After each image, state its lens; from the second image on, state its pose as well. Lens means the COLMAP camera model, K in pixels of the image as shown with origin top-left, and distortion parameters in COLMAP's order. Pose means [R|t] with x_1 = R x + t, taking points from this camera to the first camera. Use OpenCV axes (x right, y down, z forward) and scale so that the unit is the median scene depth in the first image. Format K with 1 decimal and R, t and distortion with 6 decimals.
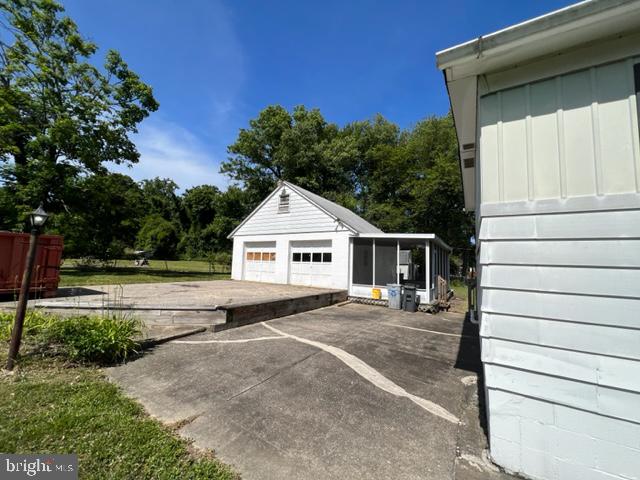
lens RADIAL K [[251.1, 0, 320.0], [0, 251.1, 240.0], [0, 0, 1]] dist [0.000810, 0.000020]
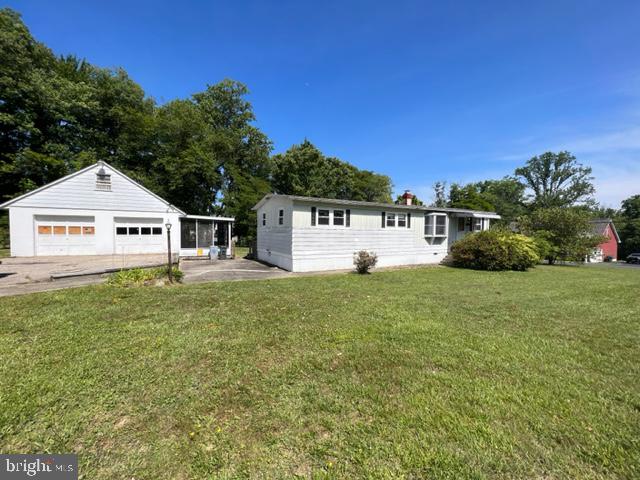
lens RADIAL K [[260.3, 0, 320.0], [0, 260.3, 240.0], [0, 0, 1]] dist [0.000663, 0.000058]
pose [[0.544379, -0.038200, 0.837969, -0.591447], [-0.058898, 0.994756, 0.083610, -0.044738], [-0.836769, -0.094870, 0.539275, -0.432203]]
